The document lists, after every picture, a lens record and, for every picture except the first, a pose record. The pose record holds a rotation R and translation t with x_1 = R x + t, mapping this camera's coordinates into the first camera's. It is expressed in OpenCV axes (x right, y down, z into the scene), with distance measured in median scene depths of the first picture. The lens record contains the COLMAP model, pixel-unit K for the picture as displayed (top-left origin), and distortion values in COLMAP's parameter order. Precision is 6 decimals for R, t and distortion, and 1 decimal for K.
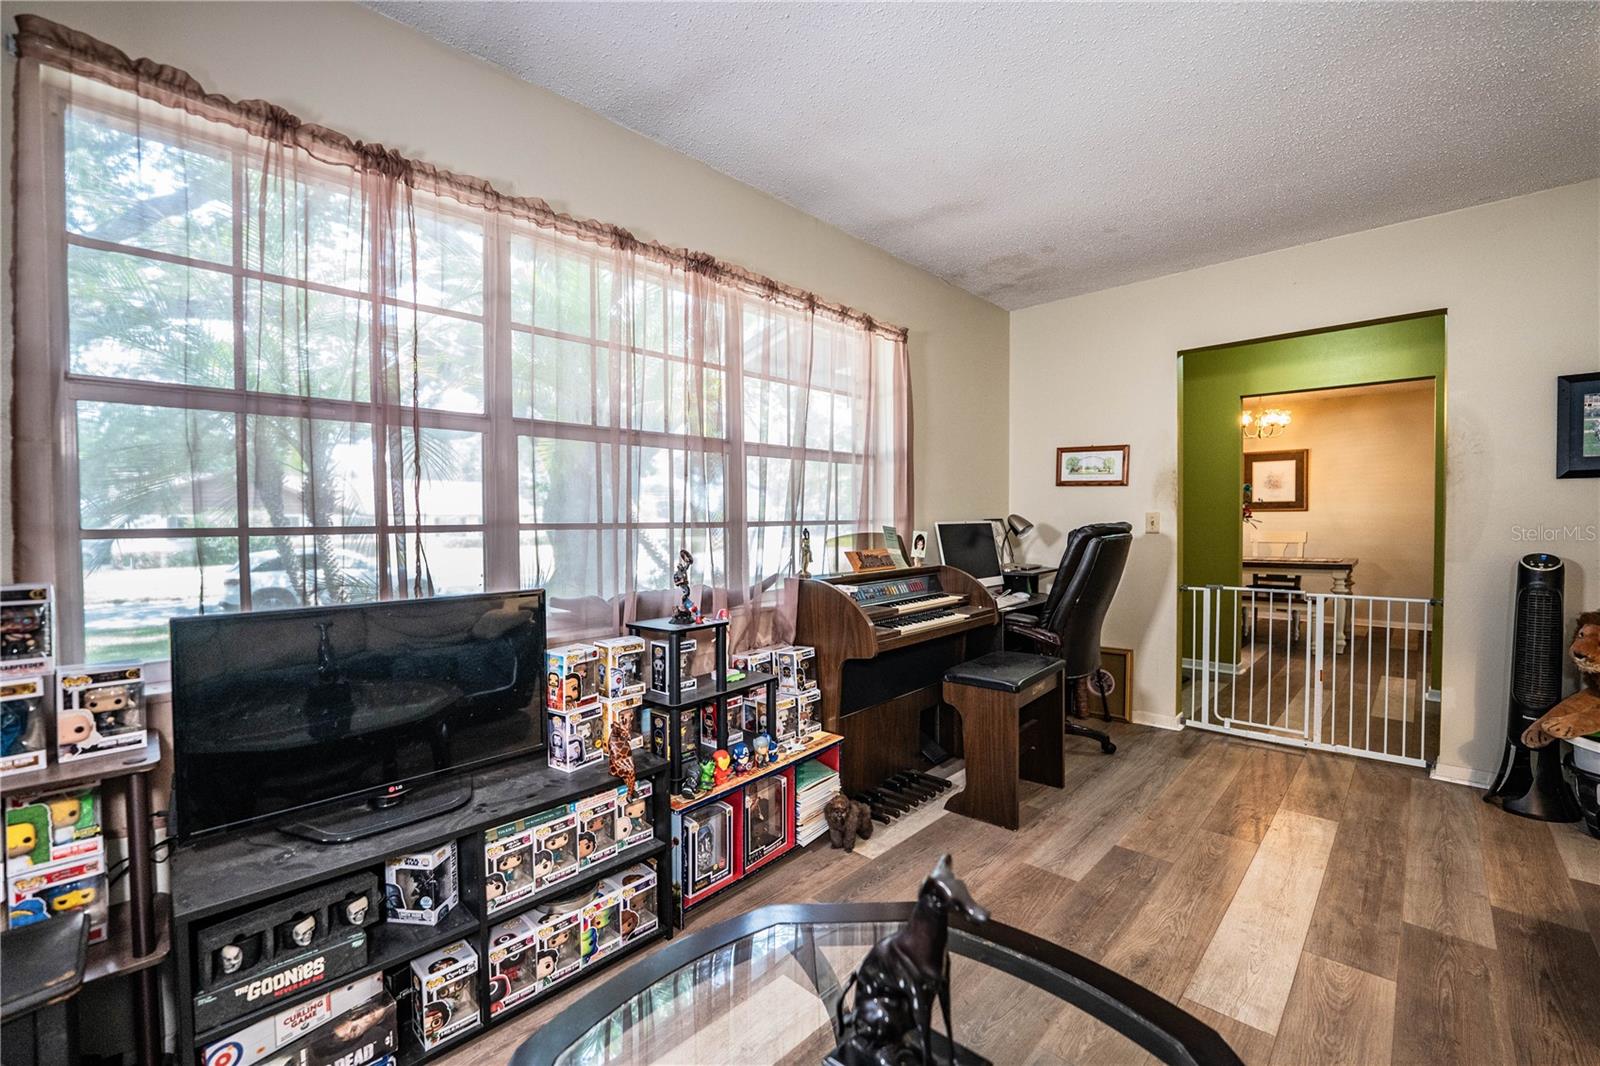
lens RADIAL K [[654.9, 0, 800.2], [0, 654.9, 536.5], [0, 0, 1]] dist [-0.023202, 0.000886]
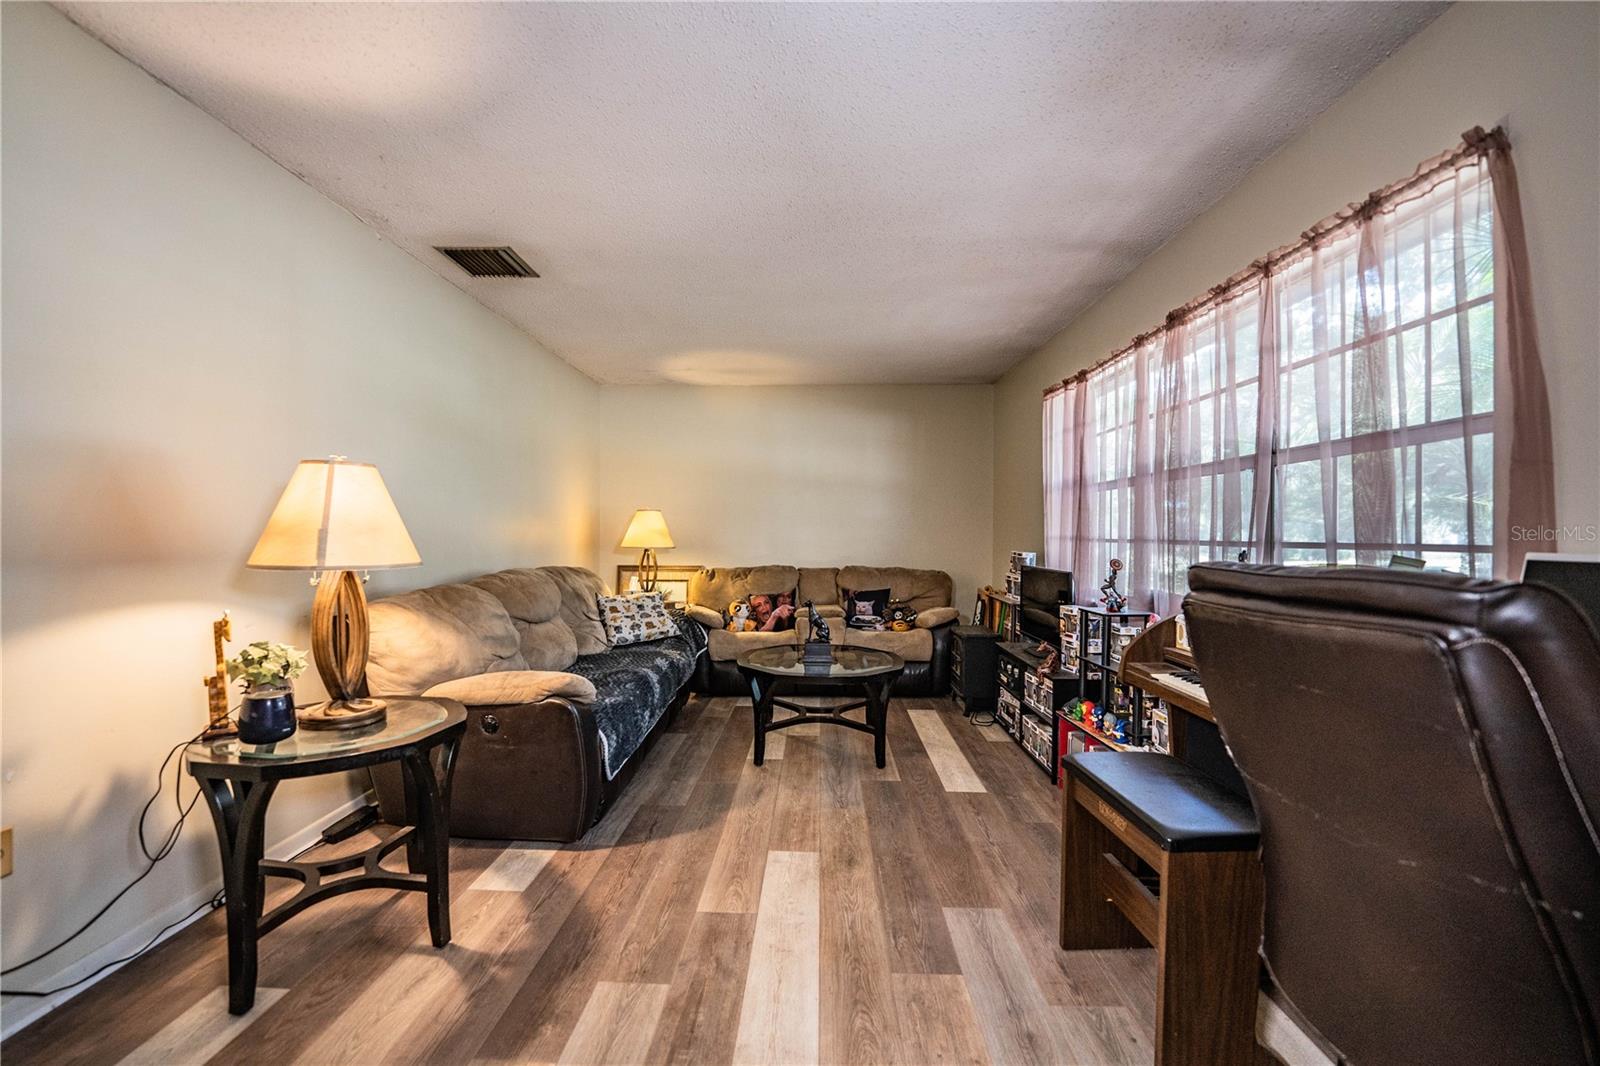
lens RADIAL K [[654.9, 0, 800.2], [0, 654.9, 536.5], [0, 0, 1]] dist [-0.023202, 0.000886]
pose [[-0.741030, 0.015334, -0.671296, 1.220498], [-0.014359, 0.999149, 0.038673, -0.068000], [0.671318, 0.038297, -0.740179, 1.535782]]
